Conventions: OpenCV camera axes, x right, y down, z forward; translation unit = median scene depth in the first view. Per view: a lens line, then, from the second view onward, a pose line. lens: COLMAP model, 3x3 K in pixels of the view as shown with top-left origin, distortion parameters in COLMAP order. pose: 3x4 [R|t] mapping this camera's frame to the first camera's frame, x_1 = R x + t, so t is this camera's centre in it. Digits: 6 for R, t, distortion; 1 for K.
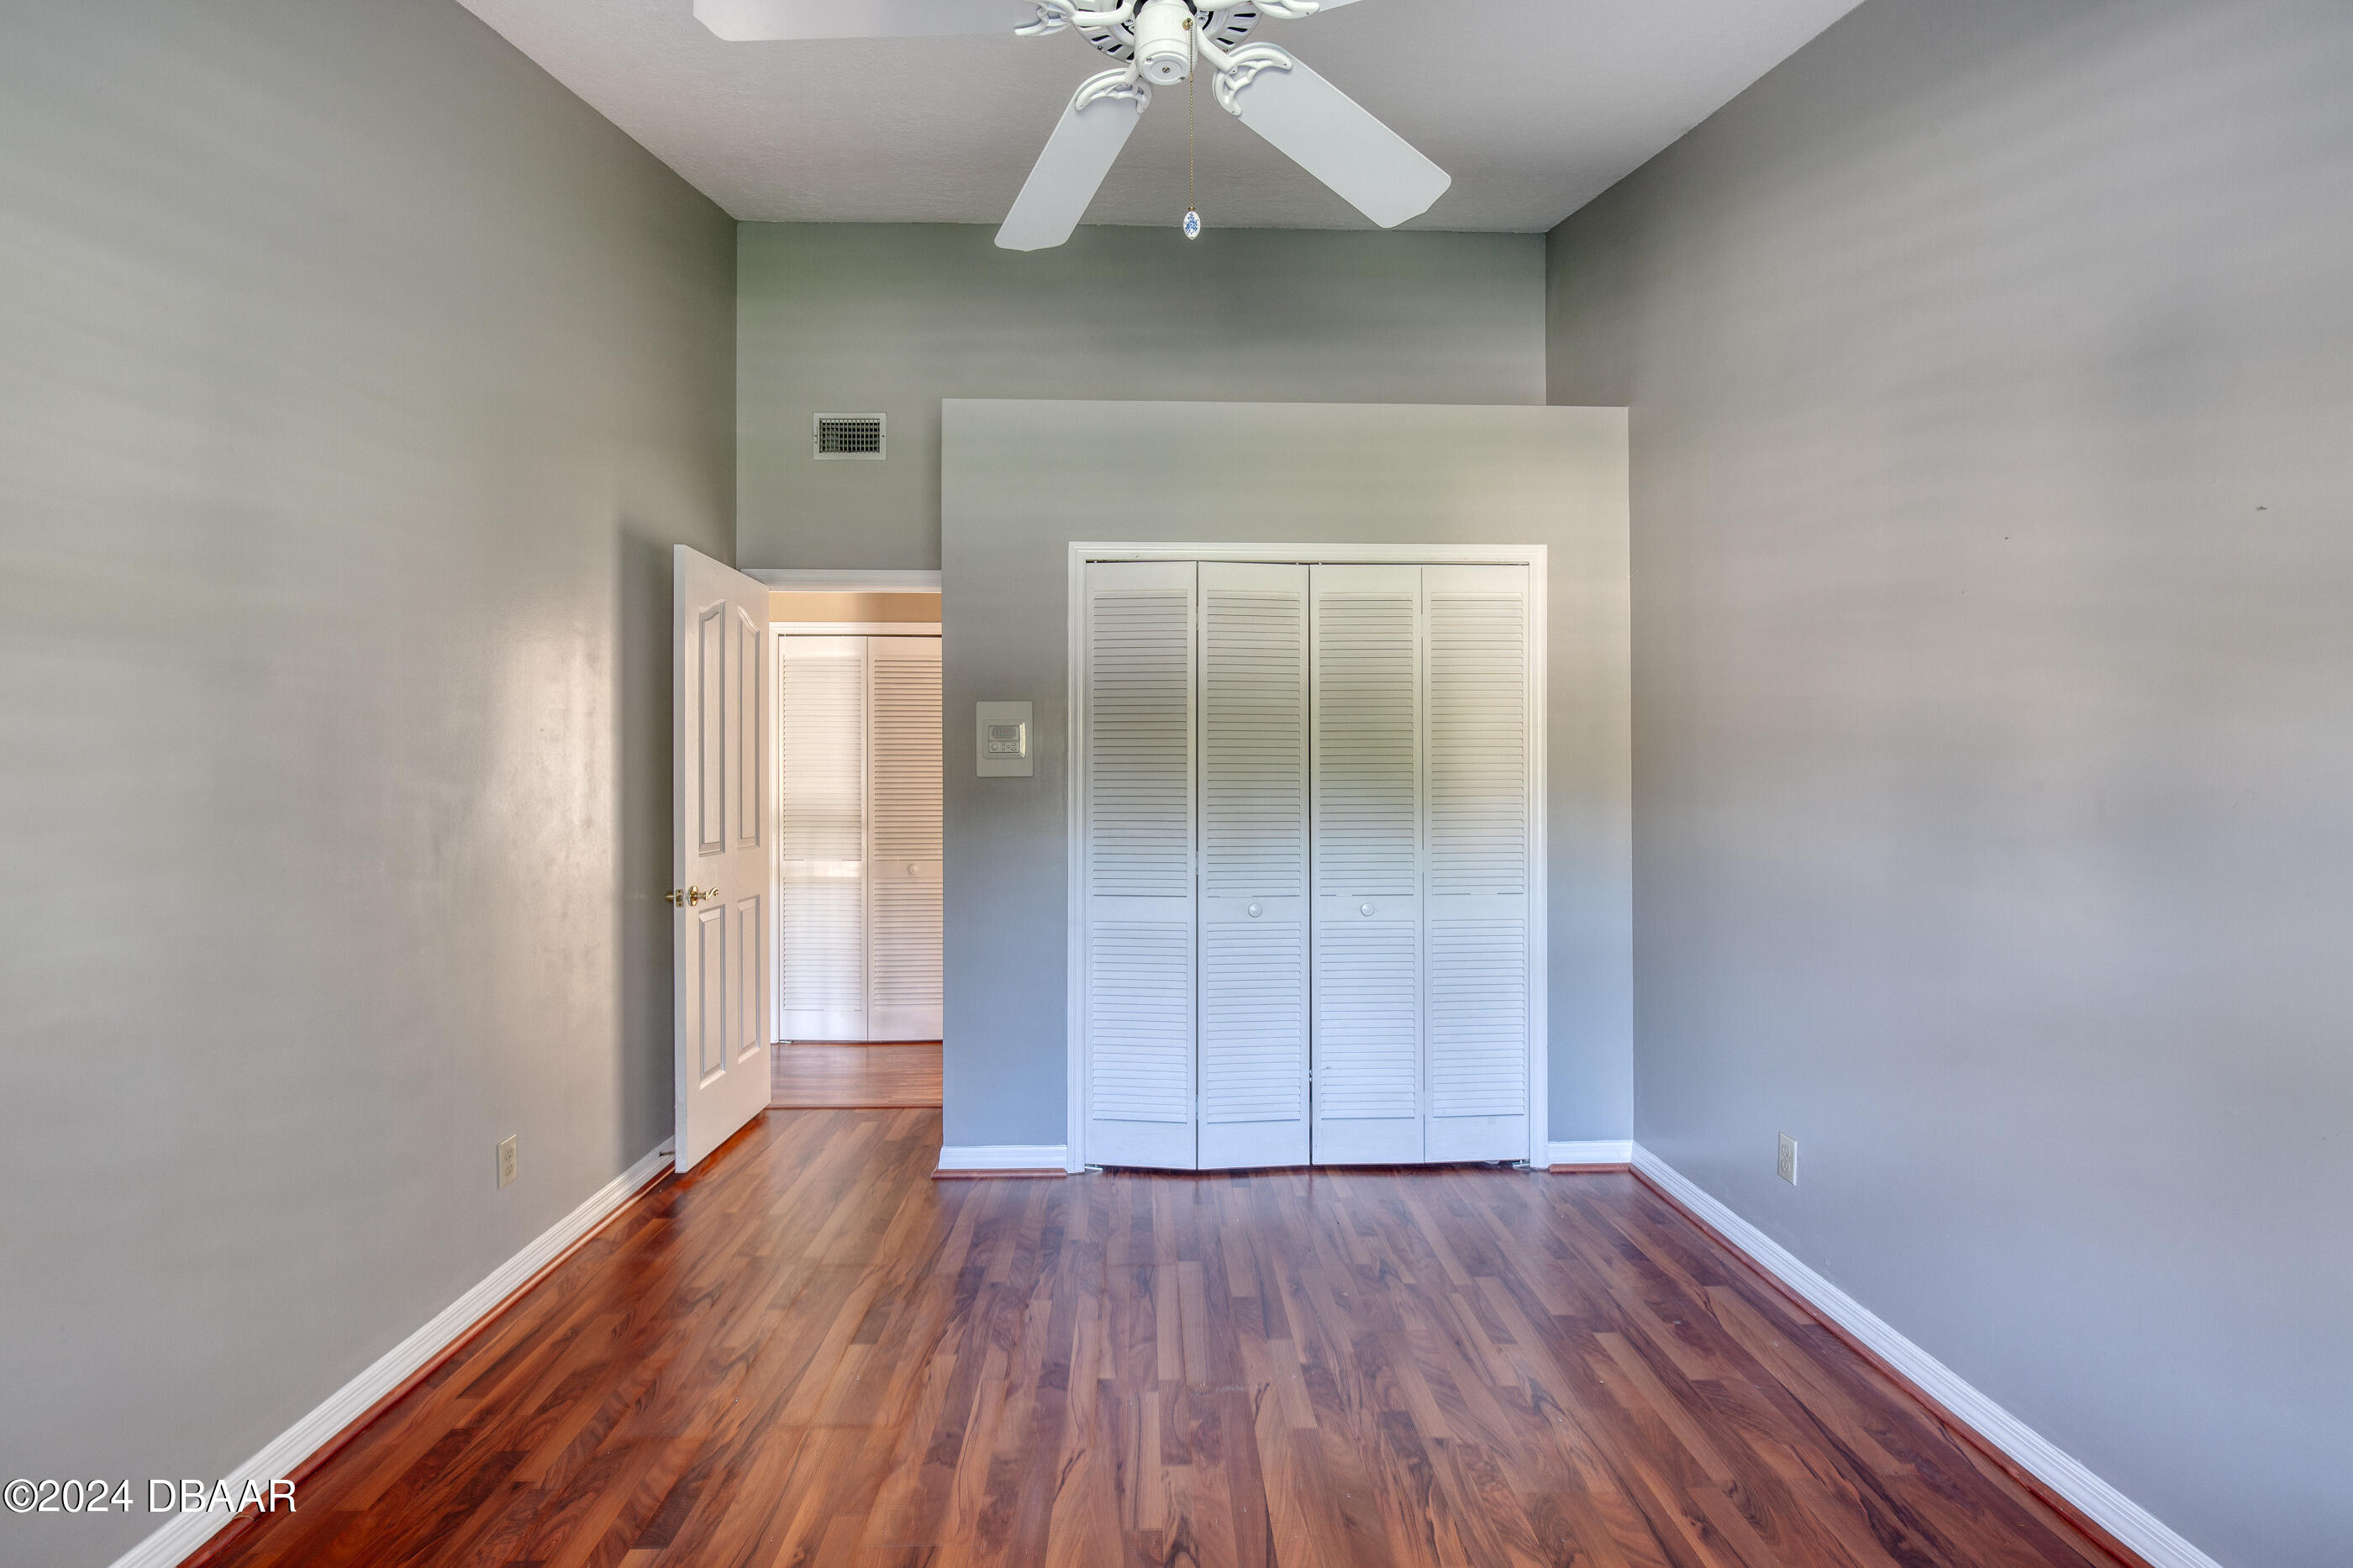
lens RADIAL K [[1087.8, 0, 1177.7], [0, 1087.8, 765.4], [0, 0, 1]] dist [-0.011959, 0.000684]
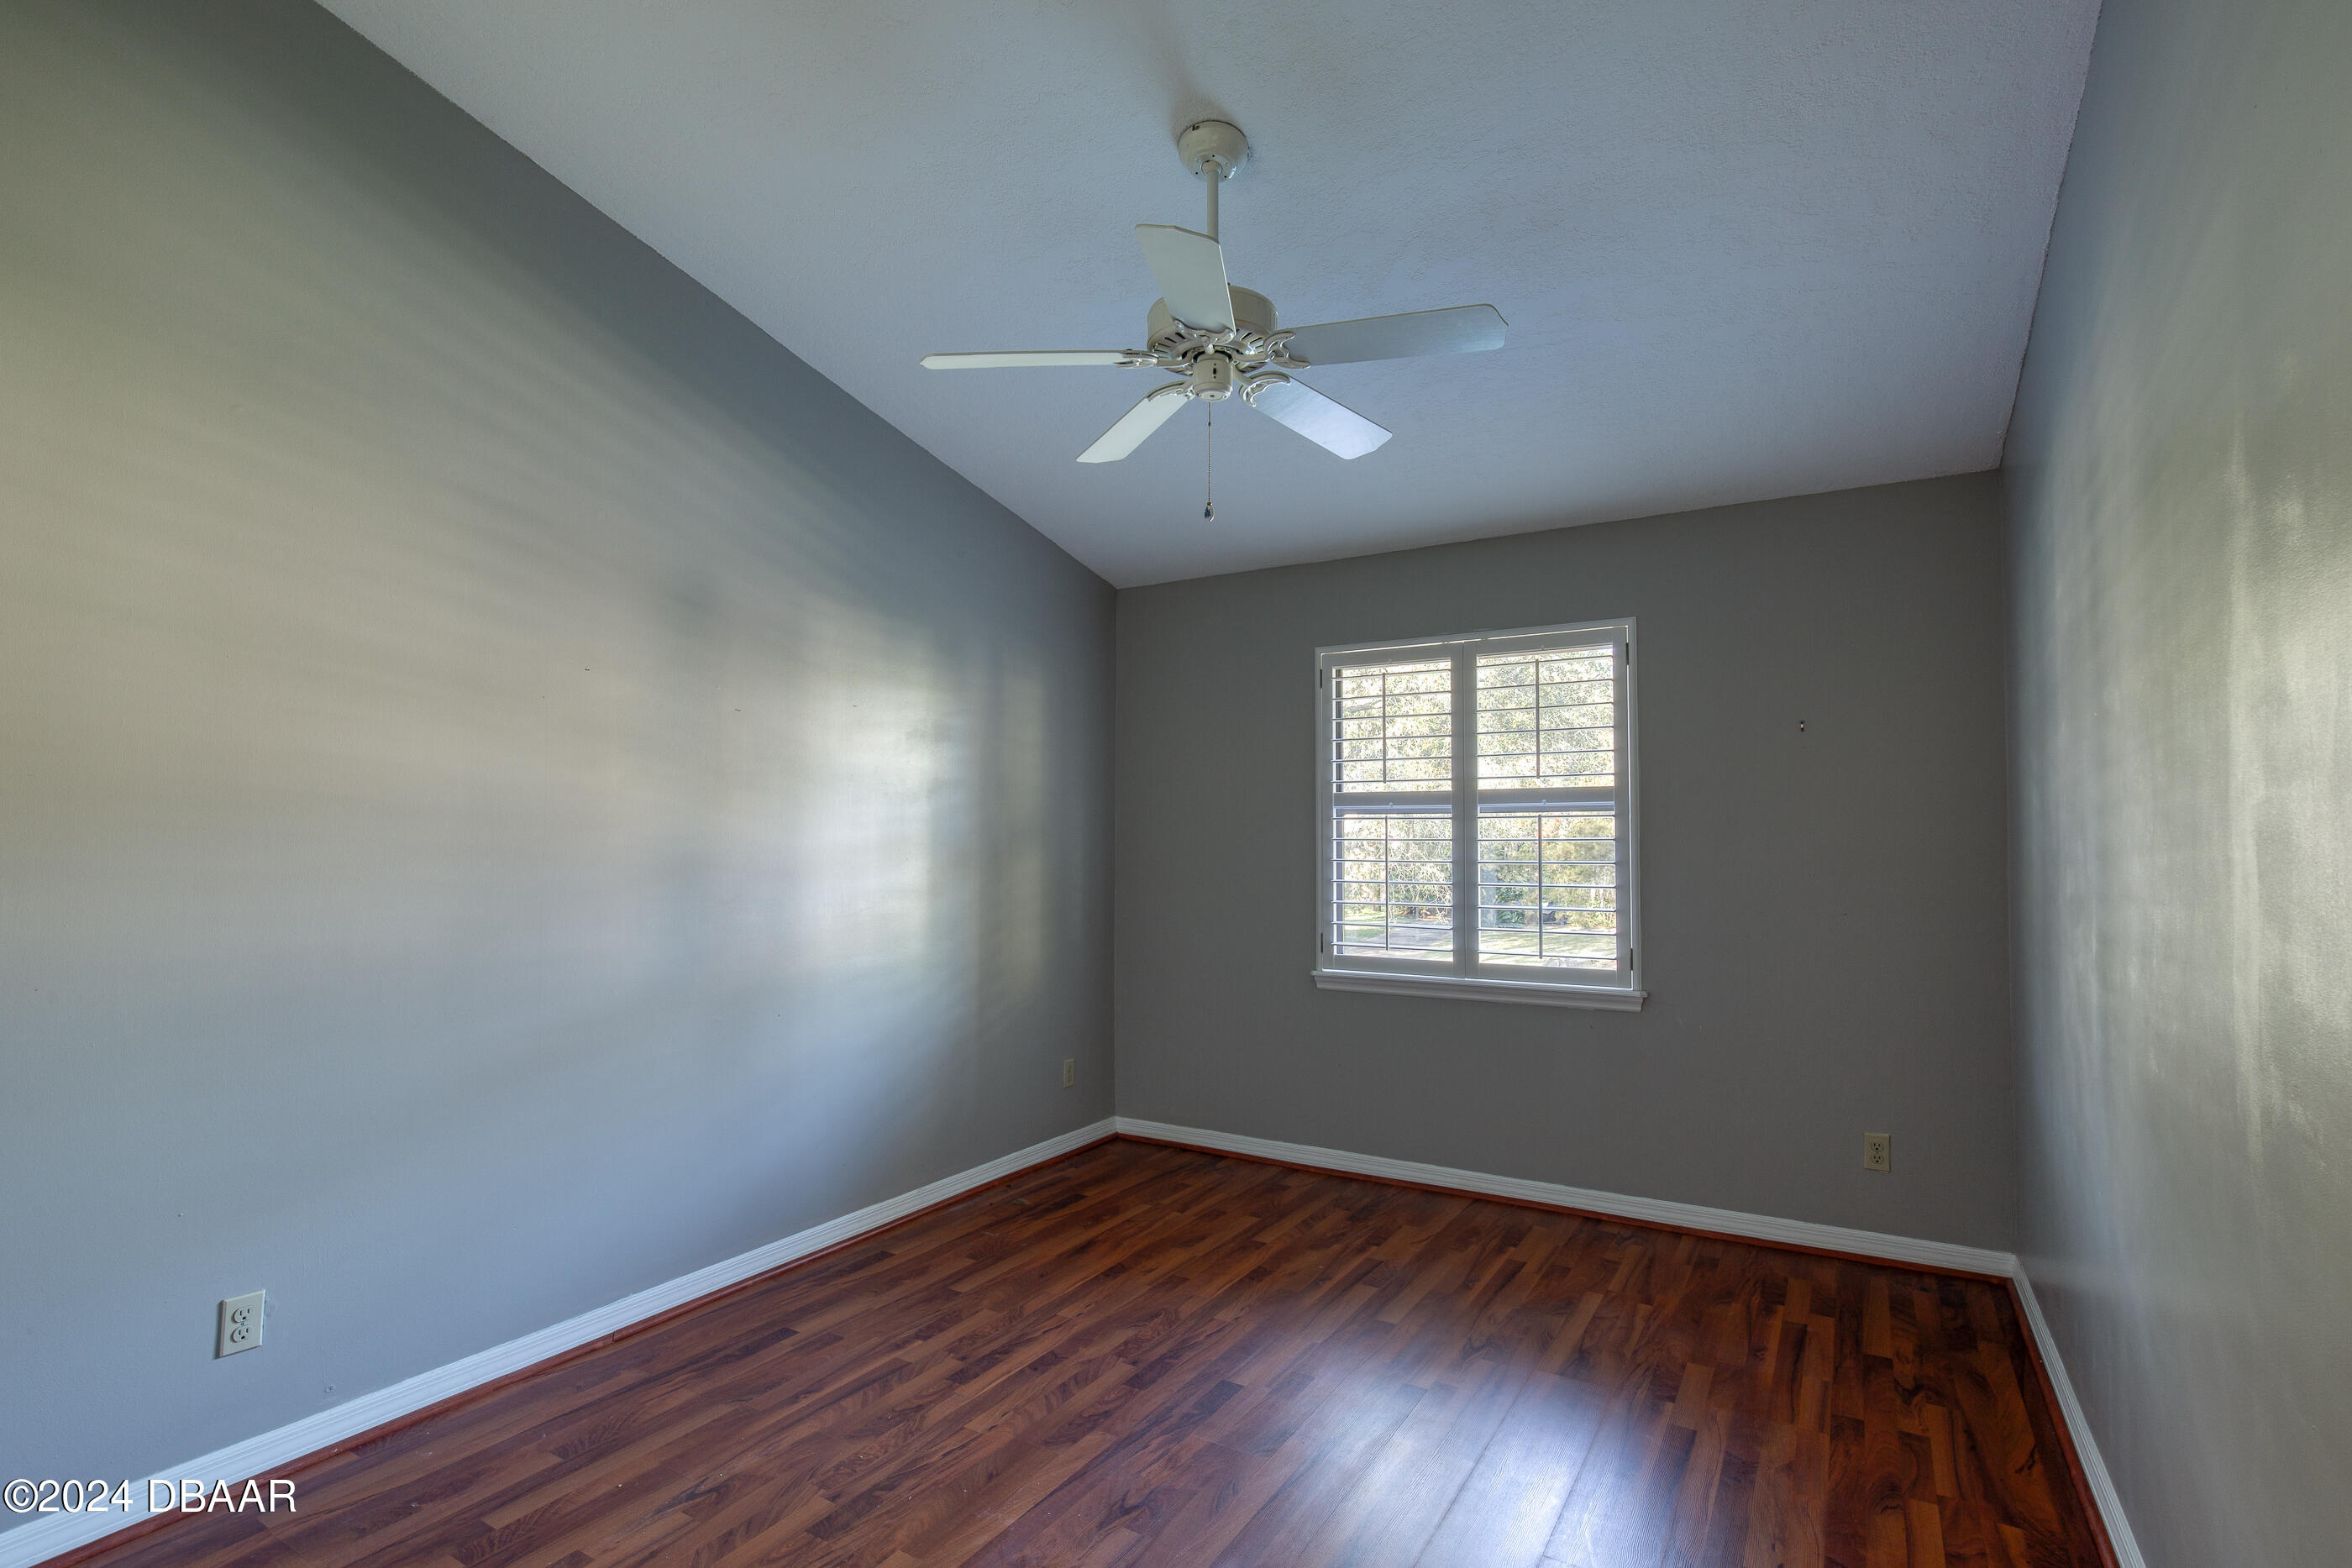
lens RADIAL K [[1087.3, 0, 1177.2], [0, 1087.3, 765.4], [0, 0, 1]] dist [-0.011959, 0.000684]
pose [[-0.833191, 0.035296, 0.551858, -0.641222], [-0.006317, 0.997288, -0.073322, 0.004027], [-0.552950, -0.064577, -0.830708, 1.773919]]
